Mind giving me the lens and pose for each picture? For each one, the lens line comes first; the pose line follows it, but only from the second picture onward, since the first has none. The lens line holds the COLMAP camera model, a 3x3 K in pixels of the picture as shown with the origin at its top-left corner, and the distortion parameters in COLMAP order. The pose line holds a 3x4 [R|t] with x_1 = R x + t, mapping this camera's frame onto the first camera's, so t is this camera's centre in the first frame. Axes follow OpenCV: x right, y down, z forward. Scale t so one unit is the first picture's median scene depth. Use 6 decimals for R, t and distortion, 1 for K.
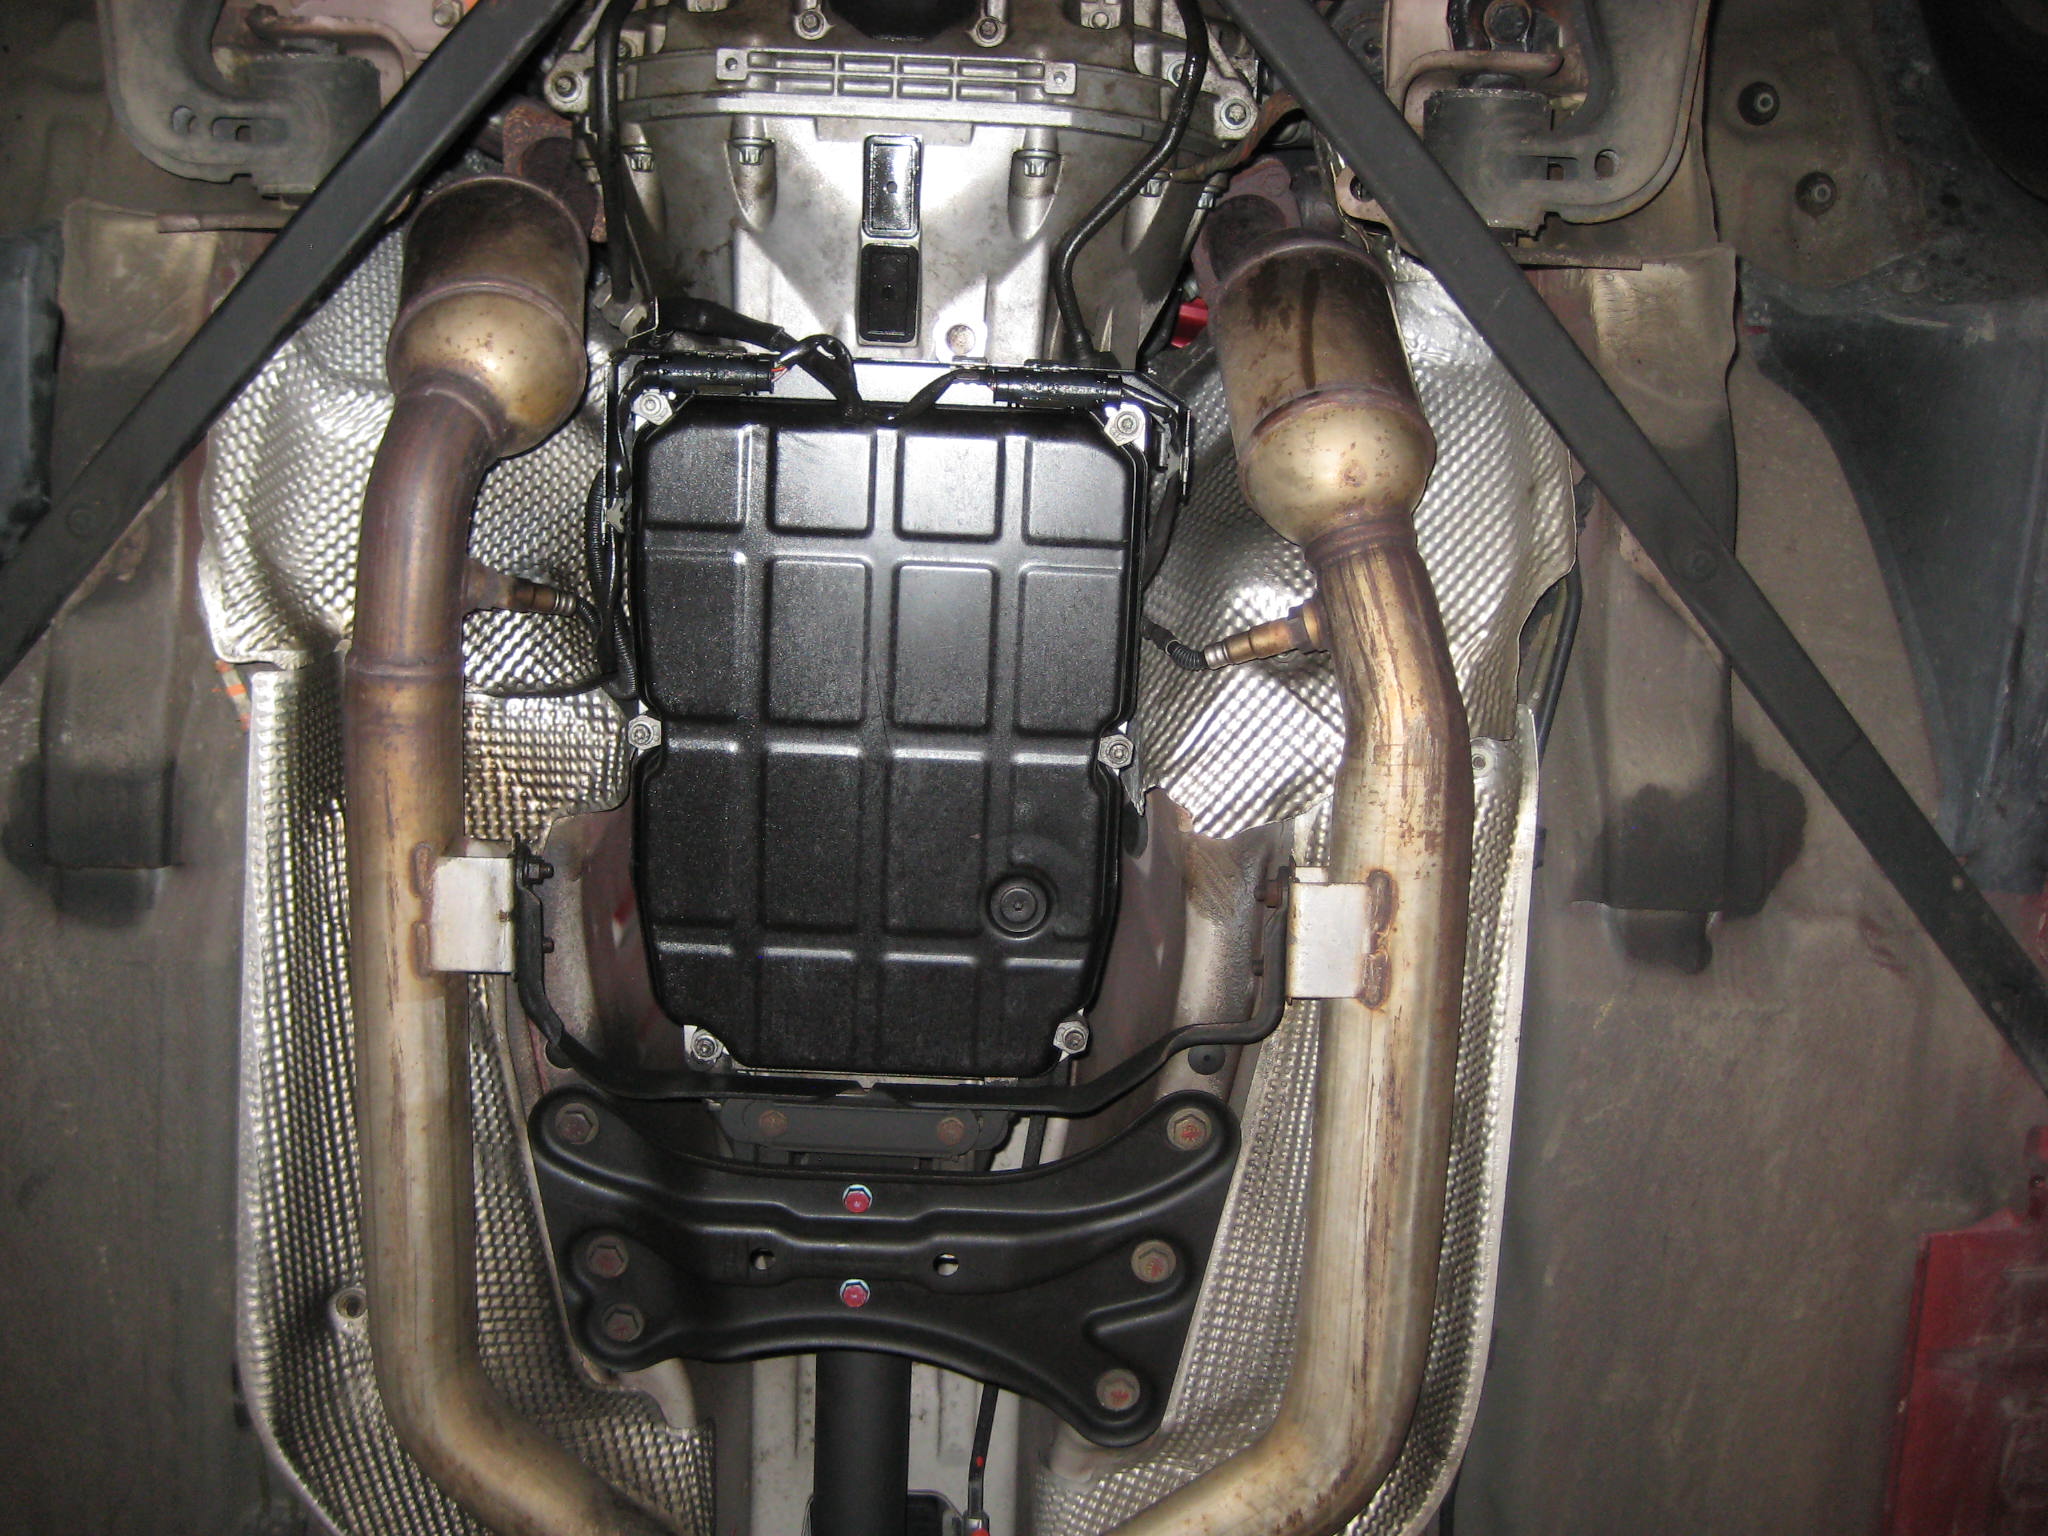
lens RADIAL K [[2123.8, 0, 1030.9], [0, 2123.8, 780.0], [0, 0, 1]] dist [-0.076708, 0.000000]
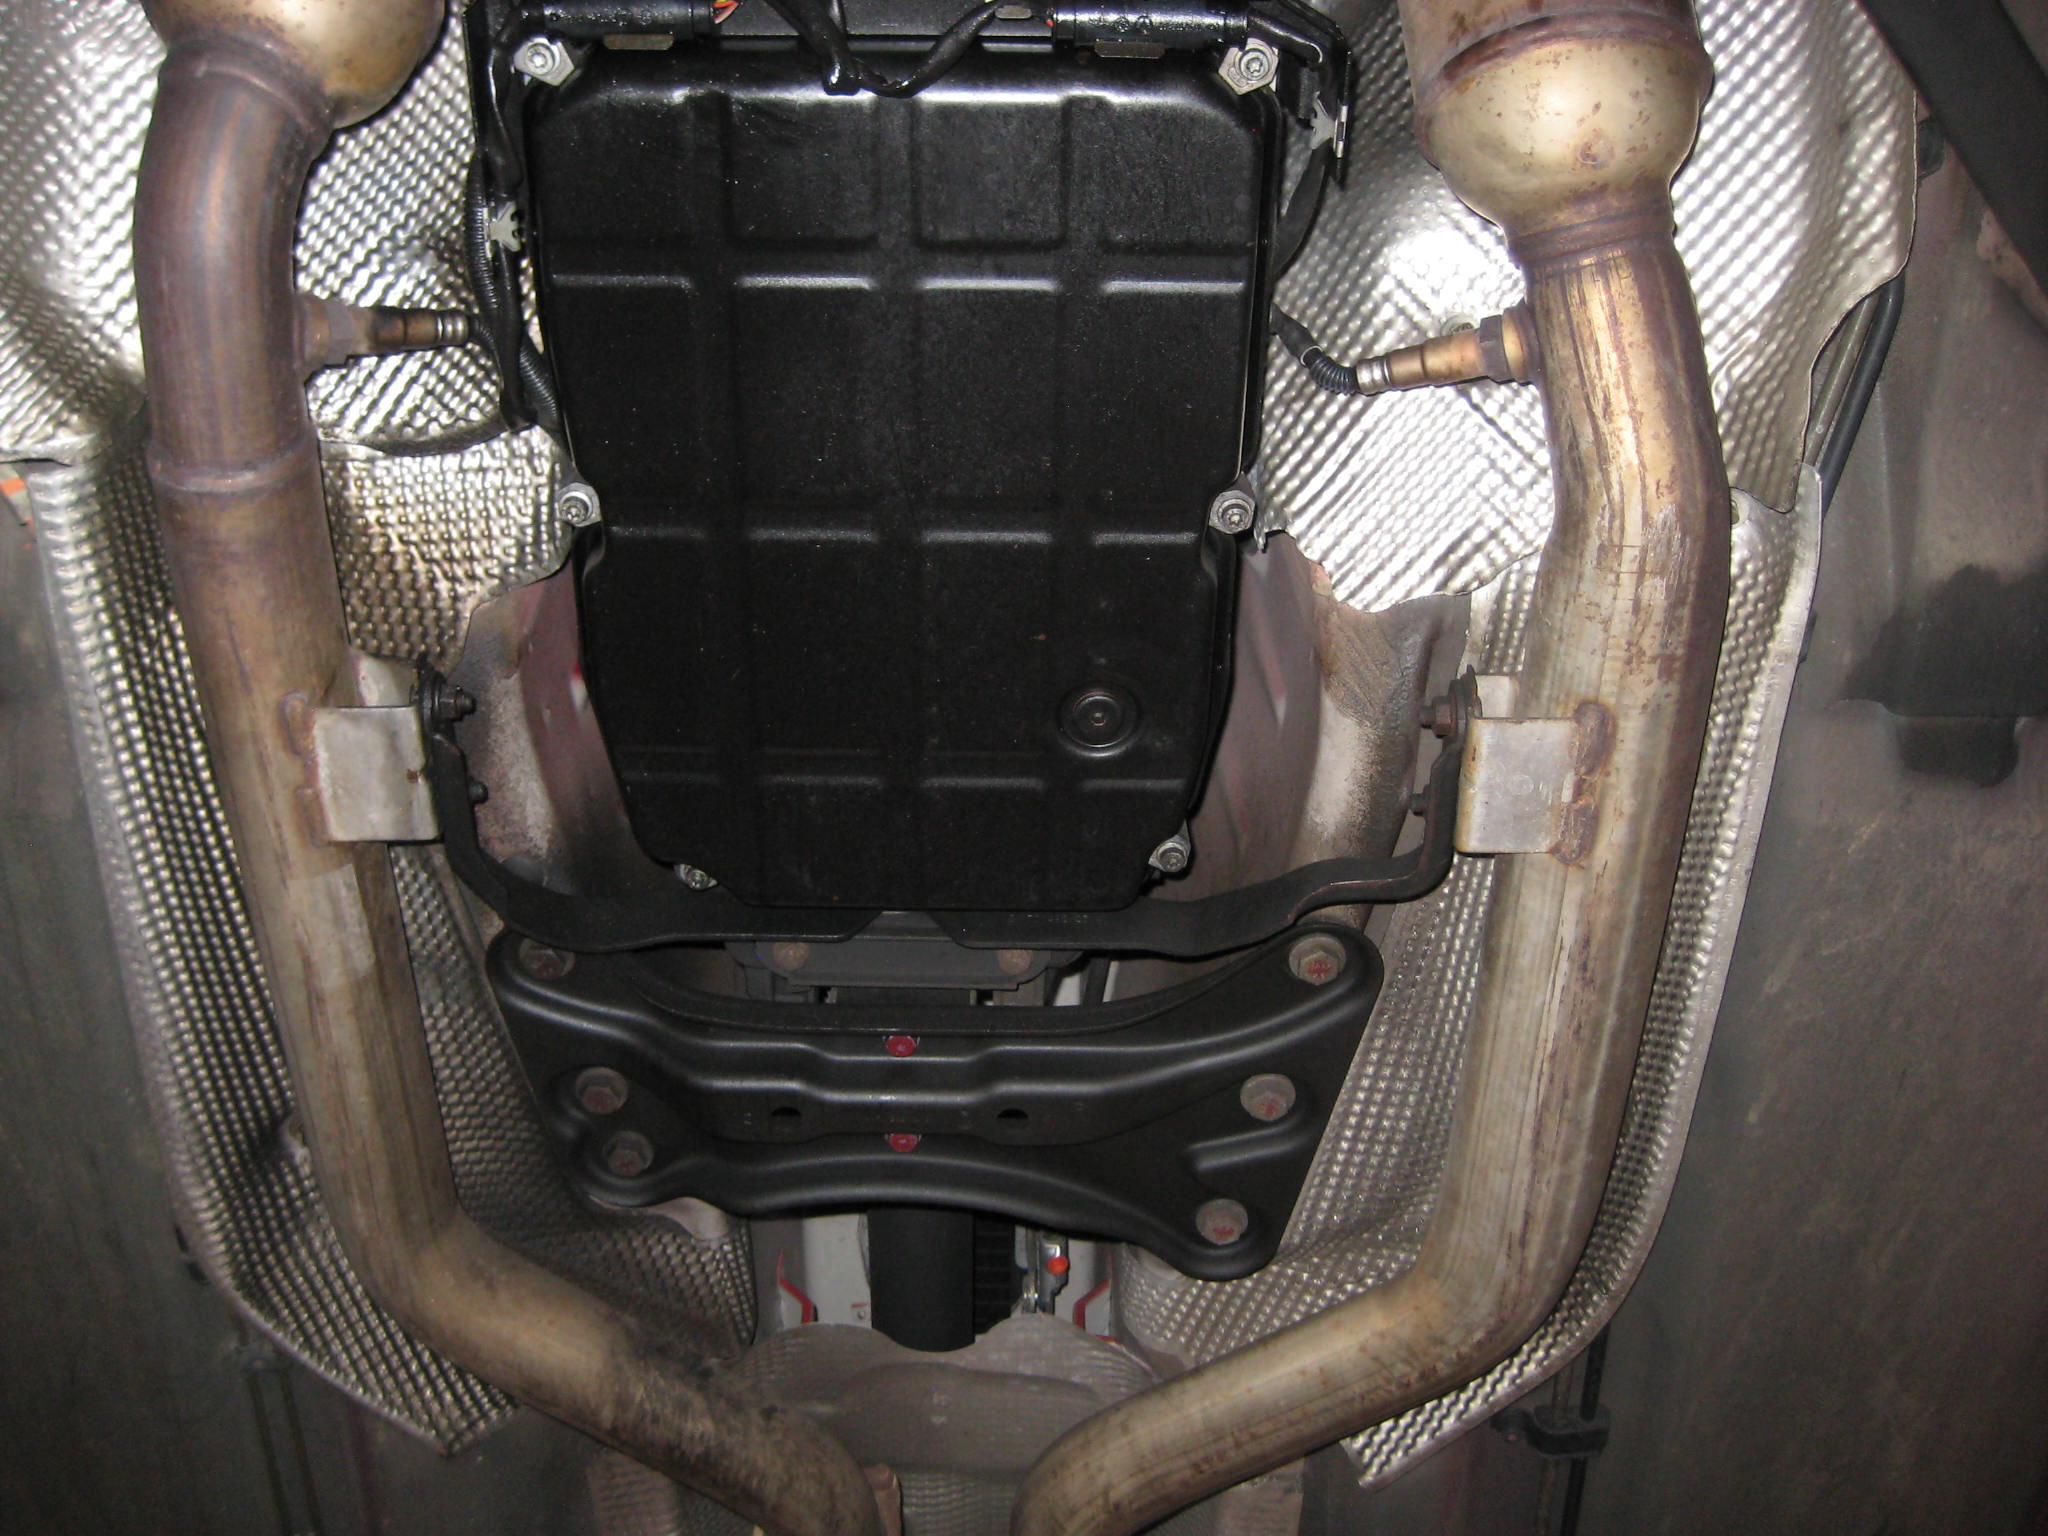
lens RADIAL K [[2123.8, 0, 1020.0], [0, 2123.8, 763.7], [0, 0, 1]] dist [-0.076708, 0.000000]
pose [[0.999228, -0.011177, -0.037659, -0.005277], [0.023908, 0.933700, 0.357258, -0.194279], [0.031169, -0.357883, 0.933246, 0.294417]]
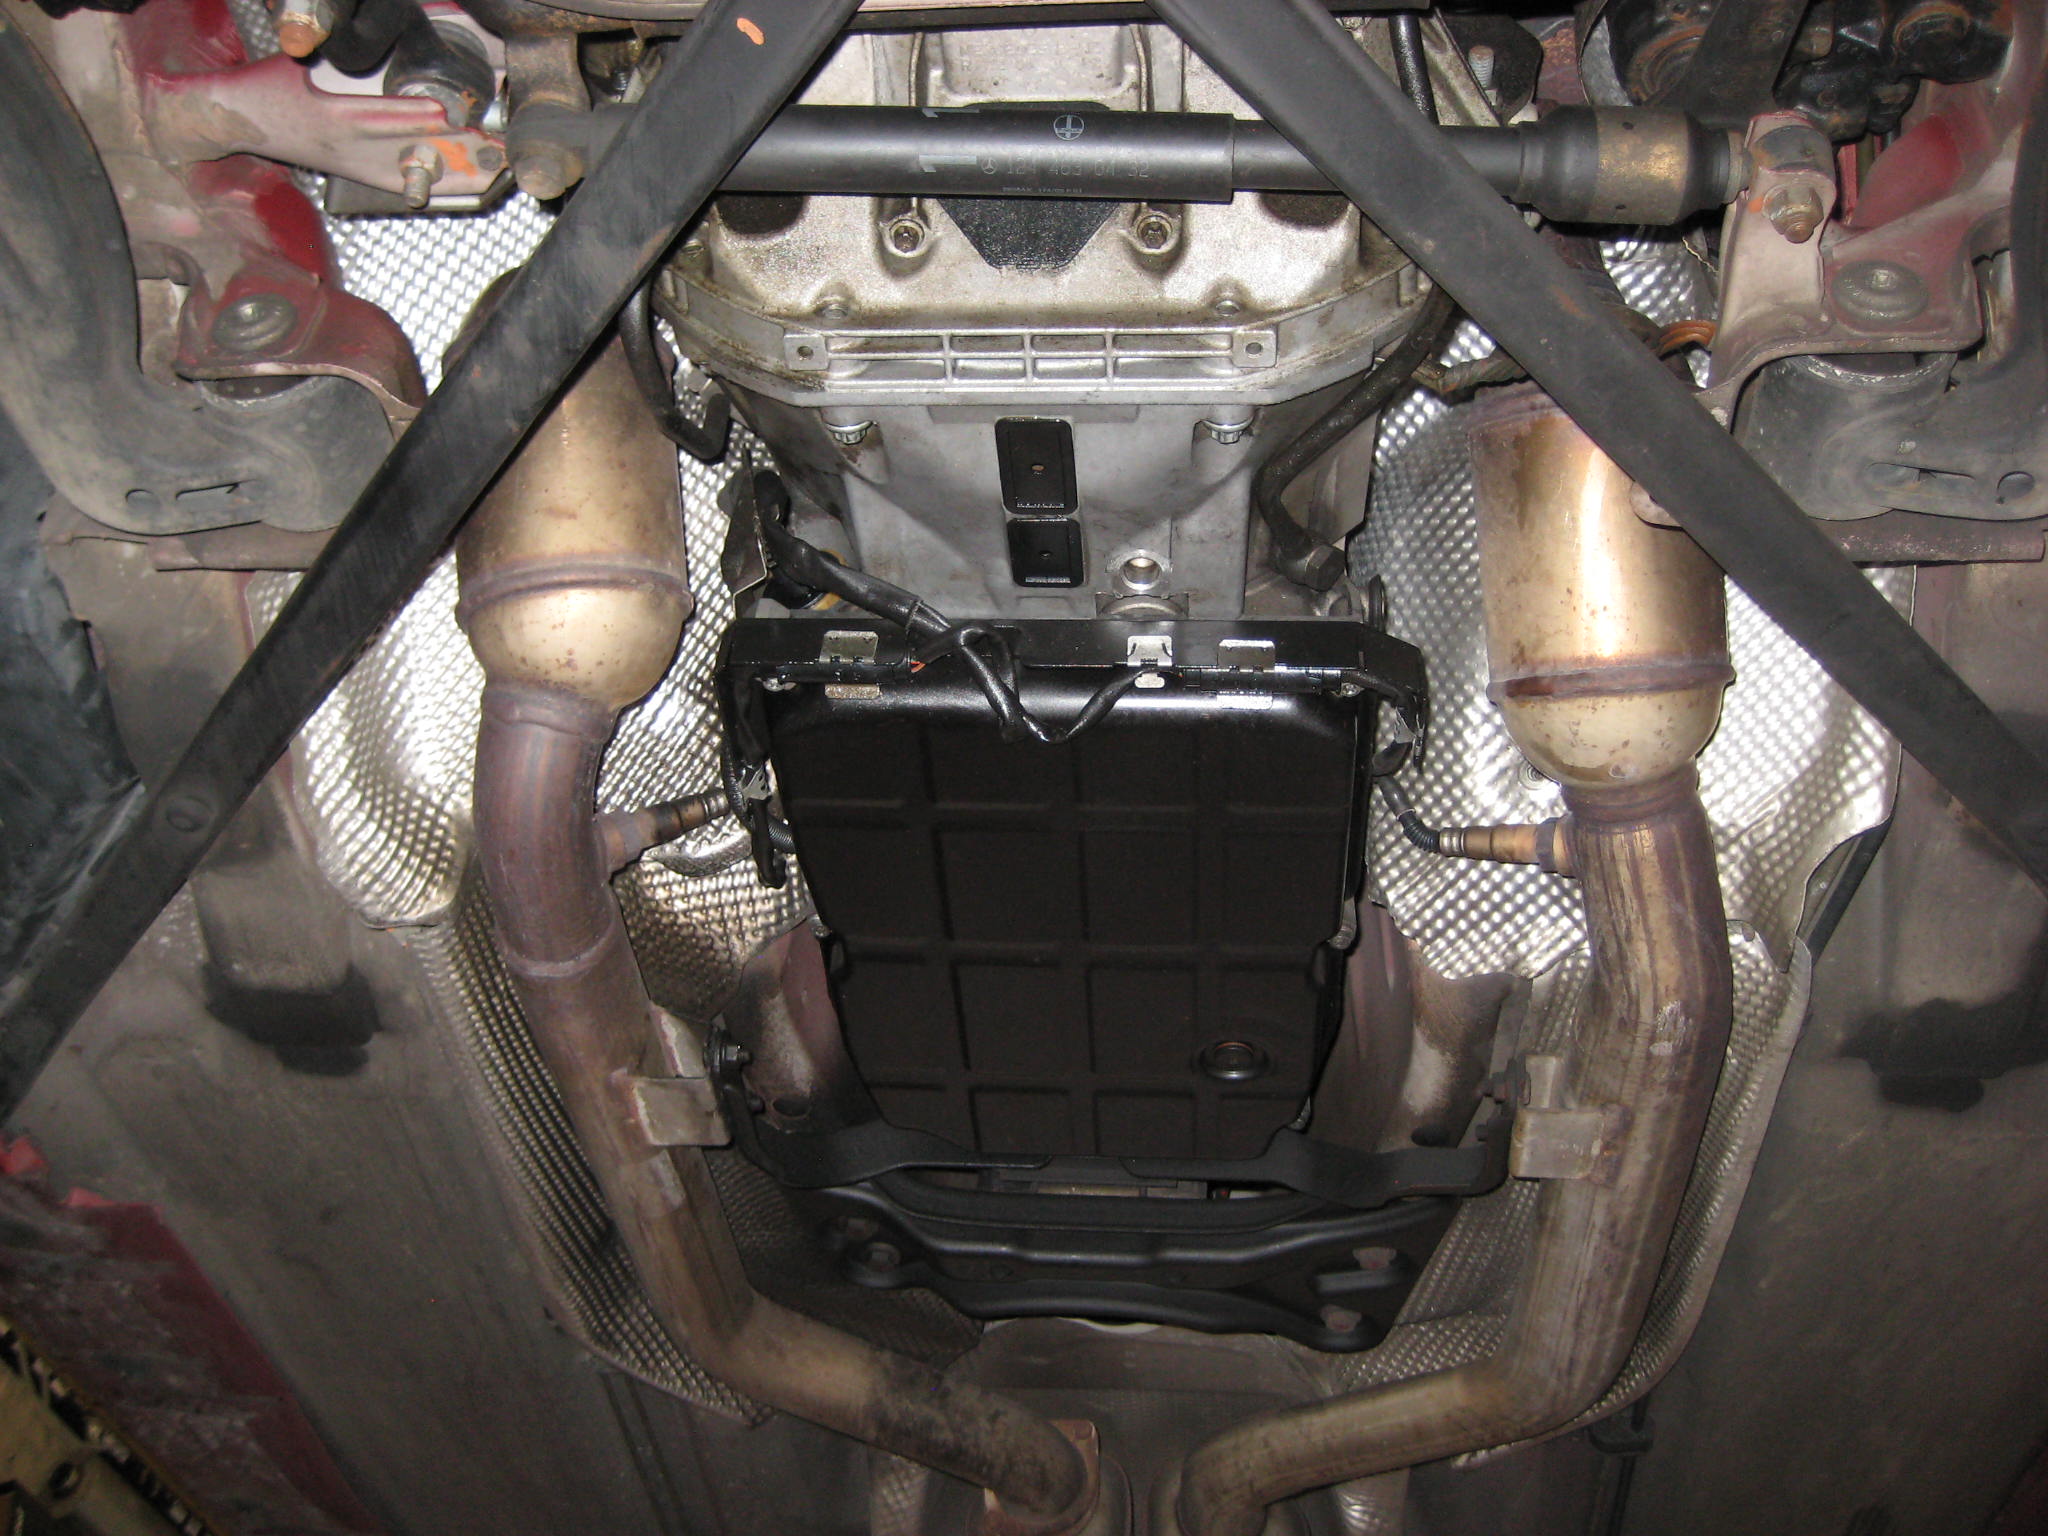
lens RADIAL K [[2123.8, 0, 1033.4], [0, 2123.8, 779.6], [0, 0, 1]] dist [-0.076708, 0.000000]
pose [[0.989410, 0.006555, -0.144999, 0.043187], [0.080191, 0.807987, 0.583718, -0.606149], [0.120984, -0.589164, 0.798904, 0.301538]]
